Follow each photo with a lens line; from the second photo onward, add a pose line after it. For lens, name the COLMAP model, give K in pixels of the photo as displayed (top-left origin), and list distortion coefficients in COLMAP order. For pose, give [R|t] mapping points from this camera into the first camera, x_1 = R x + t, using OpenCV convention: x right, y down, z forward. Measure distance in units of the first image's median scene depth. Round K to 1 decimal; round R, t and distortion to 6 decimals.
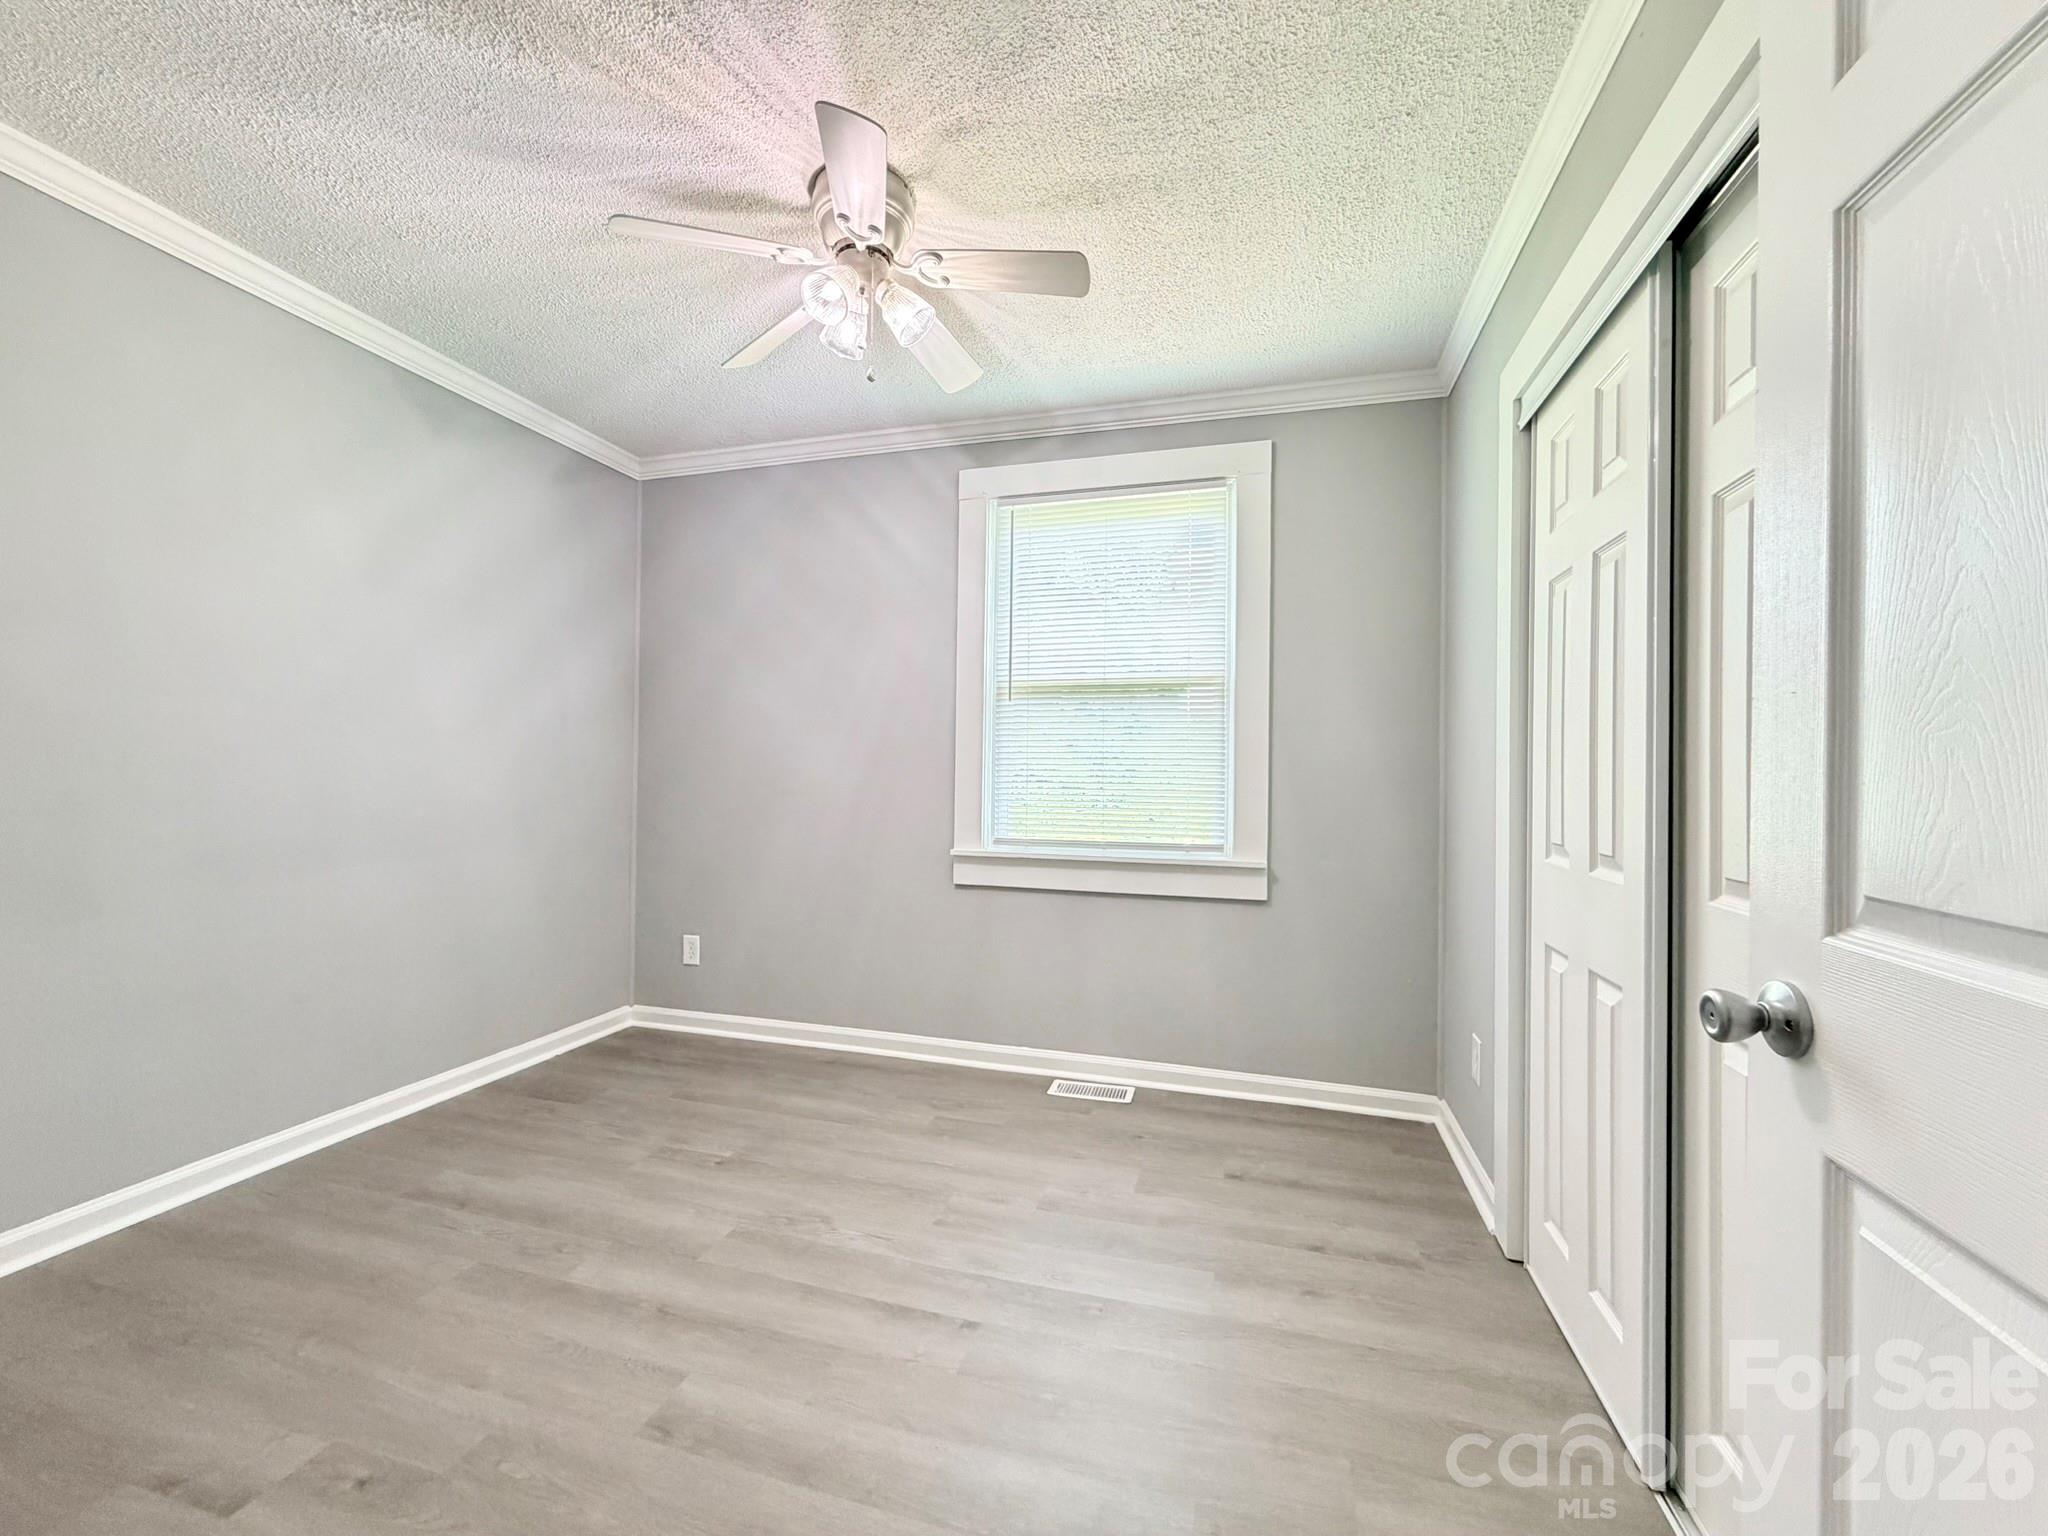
lens RADIAL K [[820.3, 0, 1018.5], [0, 820.3, 767.3], [0, 0, 1]] dist [-0.000548, 0.000944]
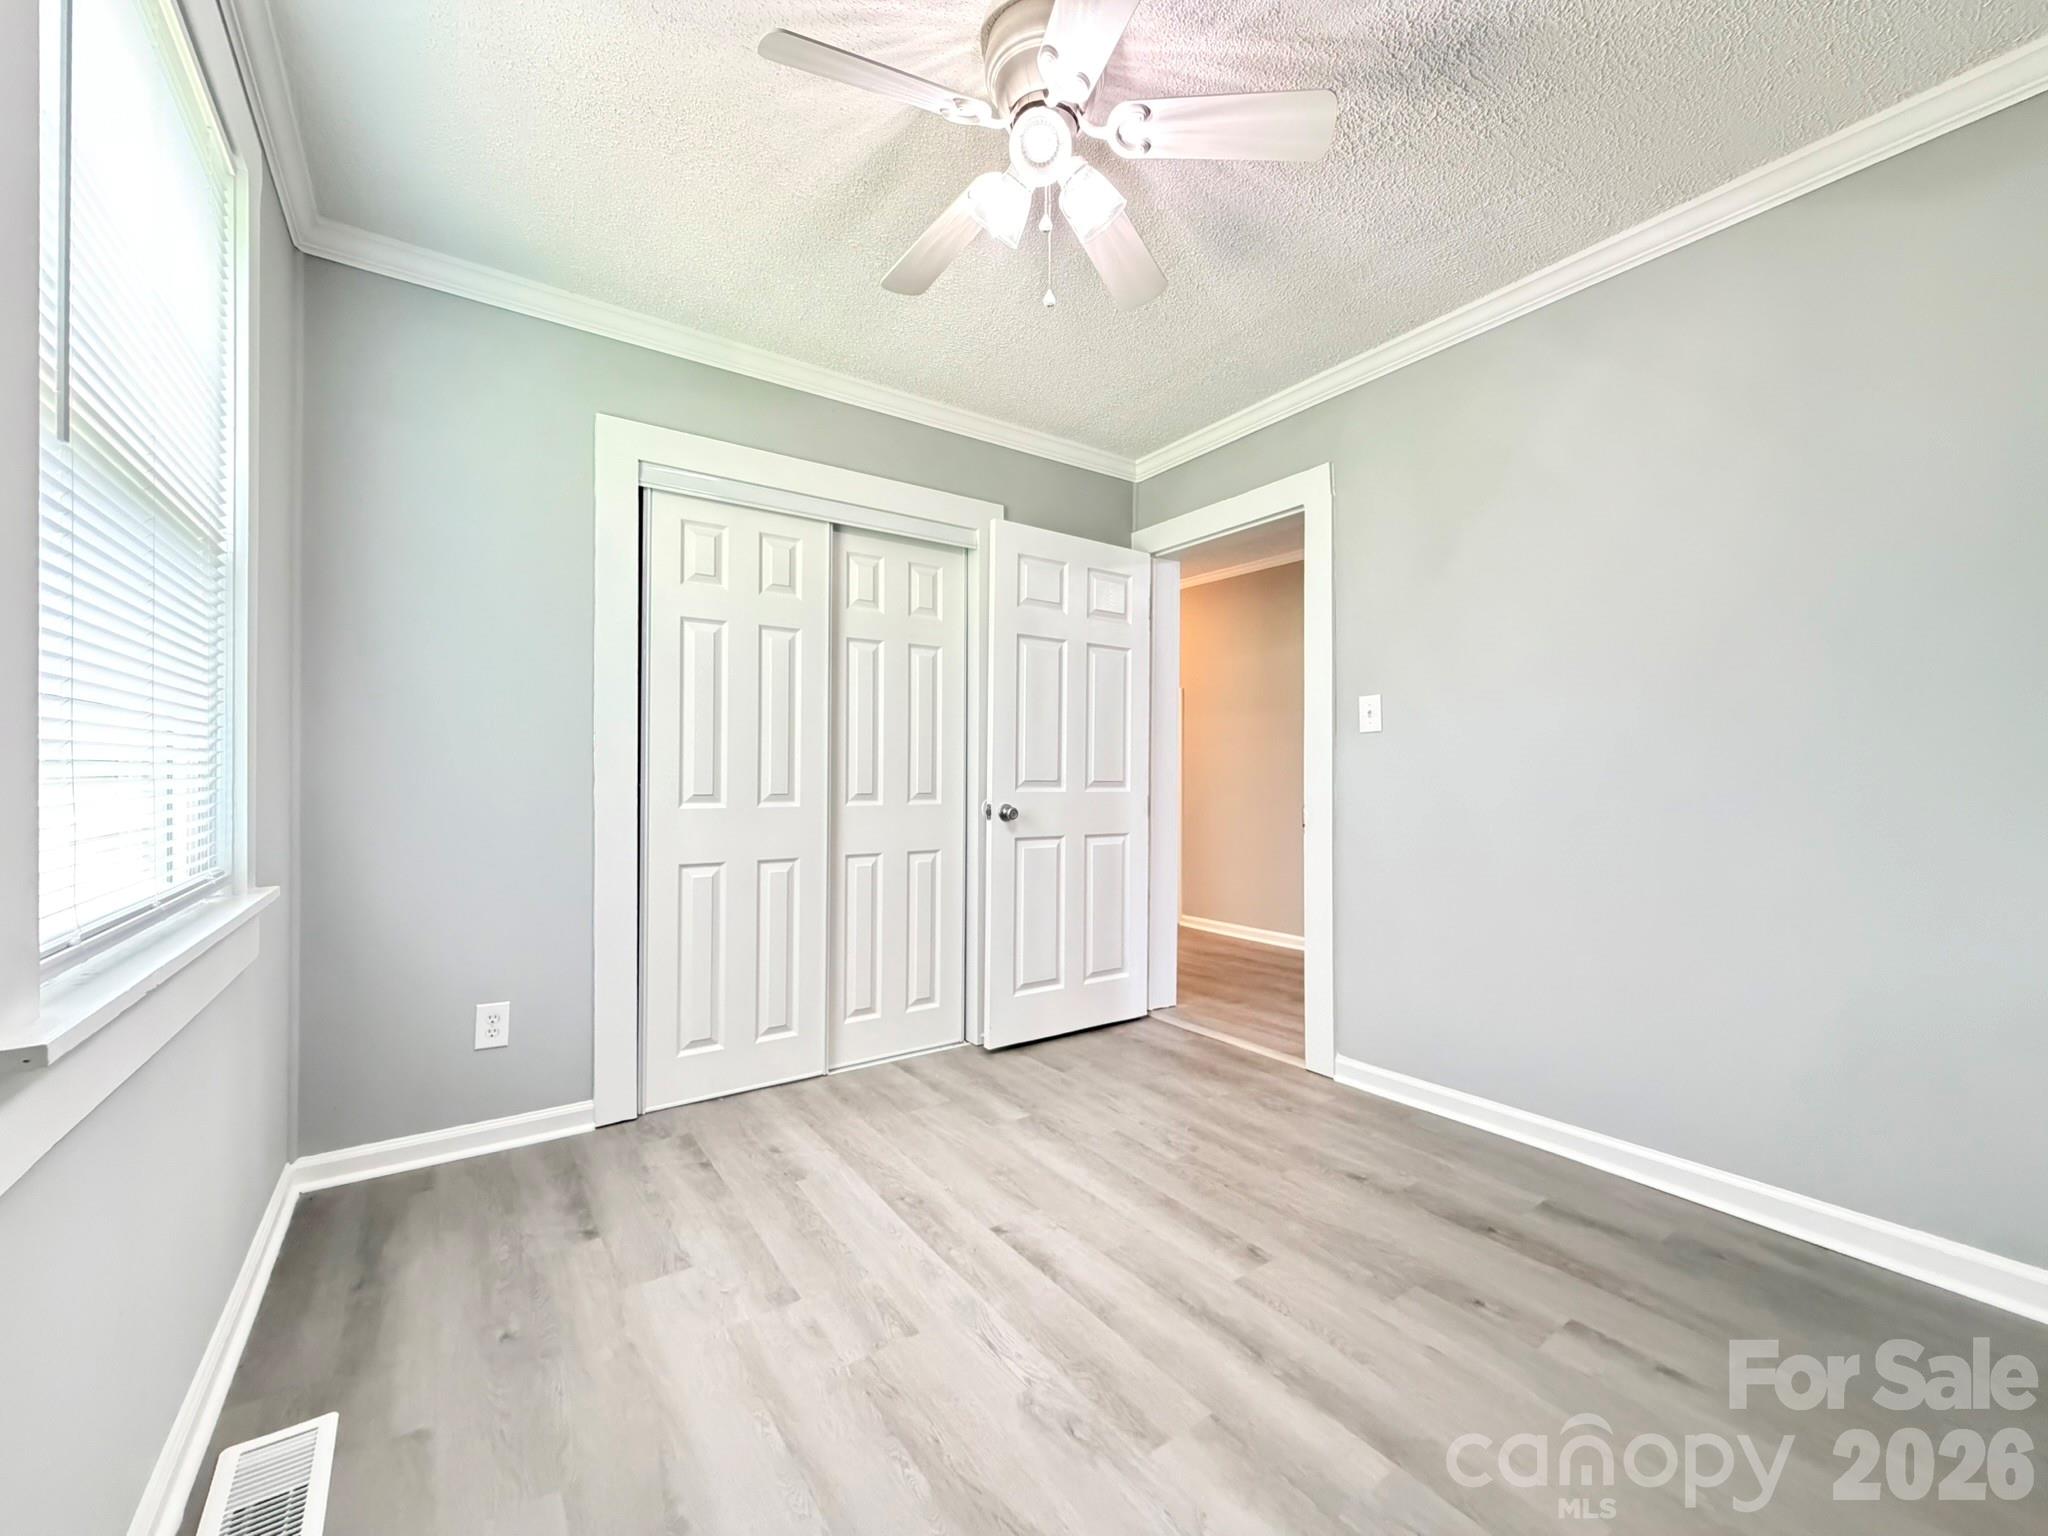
lens RADIAL K [[819.2, 0, 1020.9], [0, 819.2, 767.2], [0, 0, 1]] dist [-0.000145, 0.000088]
pose [[-0.778820, -0.009895, 0.627169, -0.549910], [-0.017370, 0.999832, -0.005795, 0.029125], [-0.627007, -0.015408, -0.778861, 1.303921]]
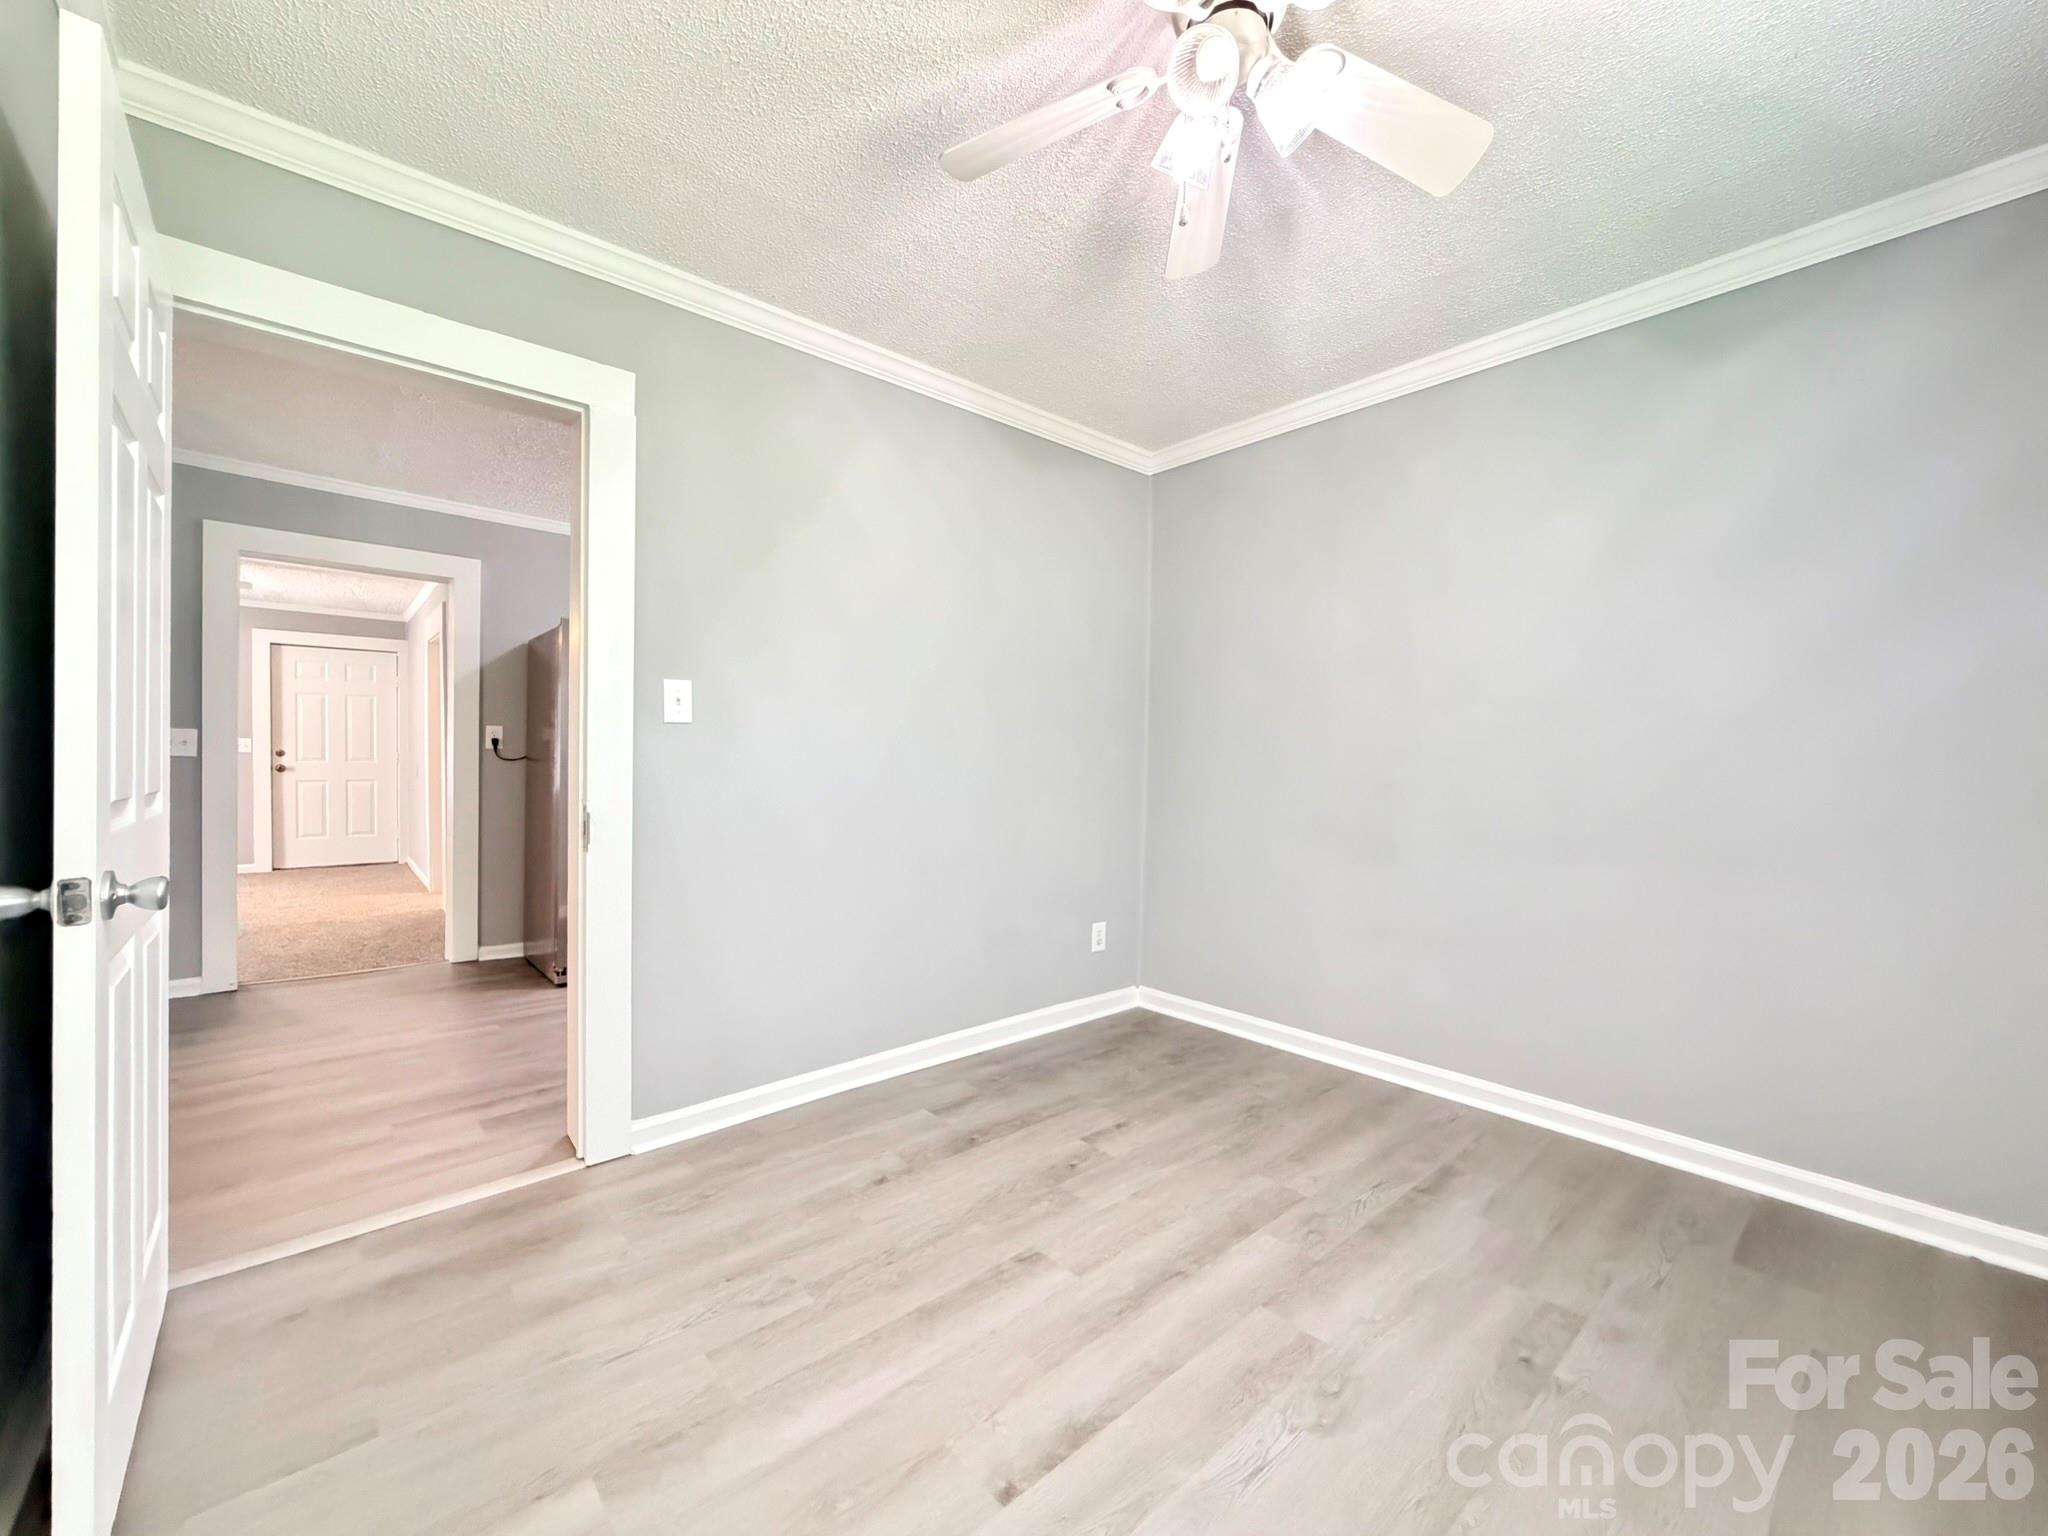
lens RADIAL K [[817.4, 0, 1017.6], [0, 817.4, 769.7], [0, 0, 1]] dist [0.001397, 0.000242]
pose [[-0.539370, -0.011326, -0.841992, 0.393406], [-0.012599, 0.999906, -0.005379, 0.020609], [0.841974, 0.007707, -0.539463, 0.973239]]
